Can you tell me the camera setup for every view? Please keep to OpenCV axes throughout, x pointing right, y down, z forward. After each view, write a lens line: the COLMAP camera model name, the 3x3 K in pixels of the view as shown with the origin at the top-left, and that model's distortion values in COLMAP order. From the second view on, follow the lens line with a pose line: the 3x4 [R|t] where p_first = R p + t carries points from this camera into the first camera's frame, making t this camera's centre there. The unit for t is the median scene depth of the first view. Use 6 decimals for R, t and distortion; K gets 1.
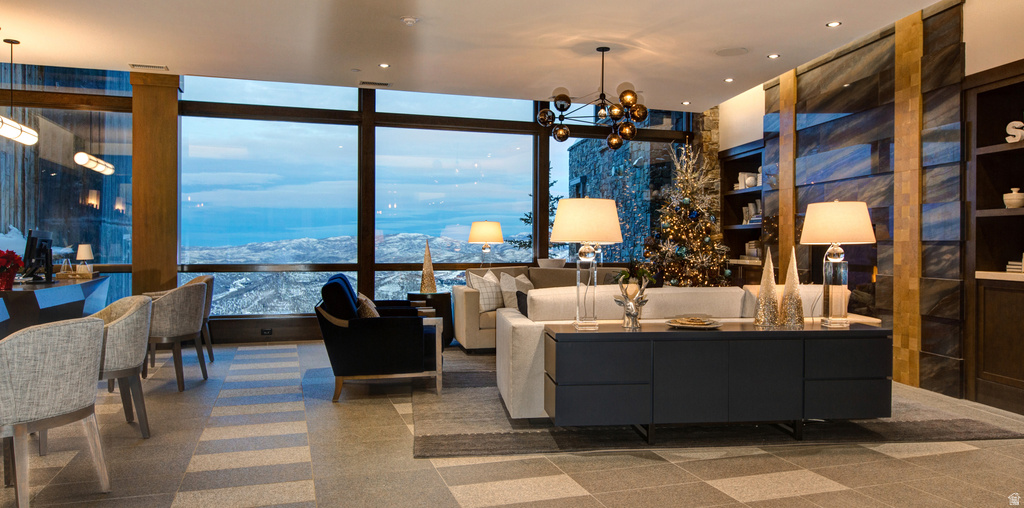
lens RADIAL K [[703.9, 0, 512.0], [0, 703.9, 254.0], [0, 0, 1]] dist [-0.000627, 0.000417]
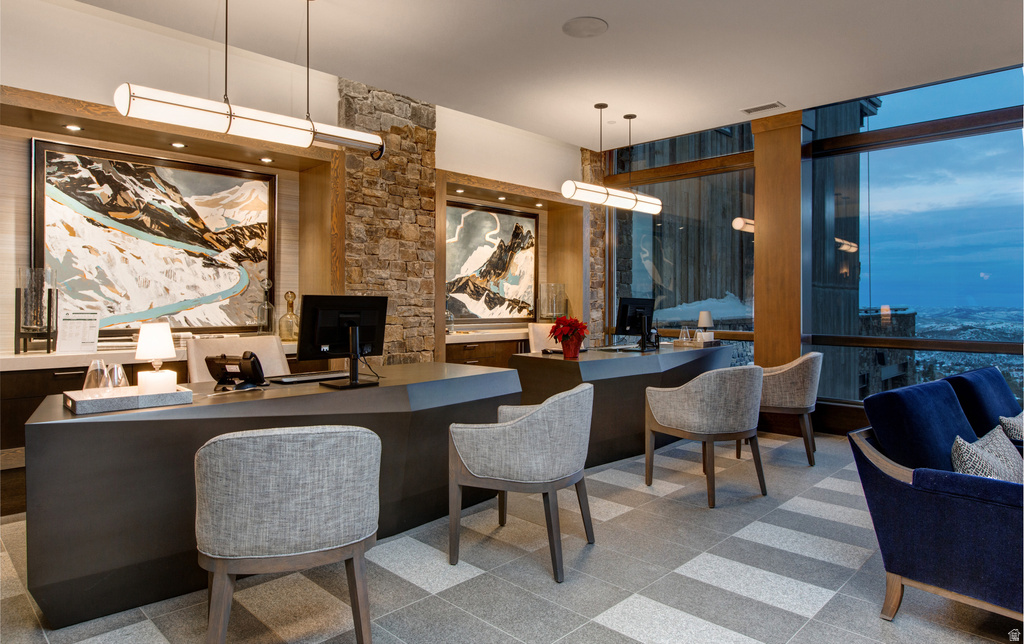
lens RADIAL K [[626.6, 0, 513.0], [0, 626.6, 299.4], [0, 0, 1]] dist [-0.003102, -0.000720]
pose [[0.472922, -0.007793, -0.881070, 0.020320], [-0.012334, 0.999804, -0.015463, -0.012765], [0.881018, 0.018180, 0.472733, 0.364289]]
